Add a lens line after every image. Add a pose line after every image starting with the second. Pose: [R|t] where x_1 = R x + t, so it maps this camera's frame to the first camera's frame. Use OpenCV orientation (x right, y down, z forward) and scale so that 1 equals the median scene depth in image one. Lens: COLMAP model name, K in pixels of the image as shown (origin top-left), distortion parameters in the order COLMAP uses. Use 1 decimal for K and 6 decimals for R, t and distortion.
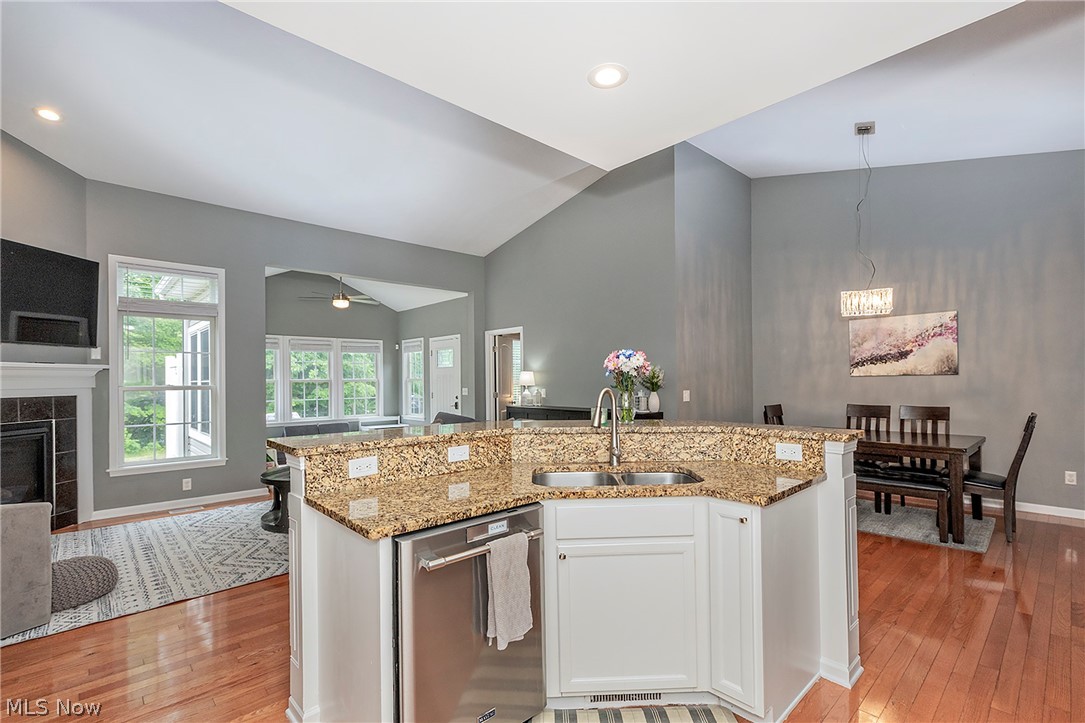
lens RADIAL K [[501.4, 0, 553.9], [0, 501.4, 384.3], [0, 0, 1]] dist [0.004566, 0.002074]
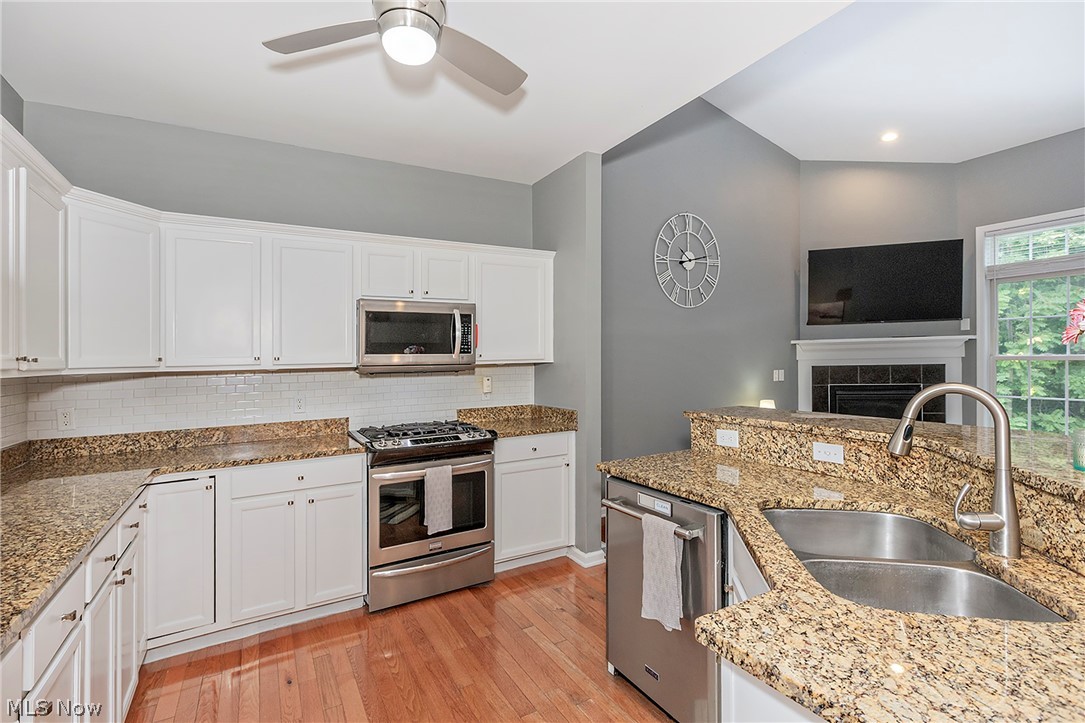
lens RADIAL K [[501.4, 0, 522.8], [0, 501.4, 350.9], [0, 0, 1]] dist [0.004566, 0.002074]
pose [[-0.252106, 0.001288, -0.967699, 0.336050], [0.009979, 0.999949, -0.001268, -0.013828], [0.967648, -0.009976, -0.252106, 0.343190]]
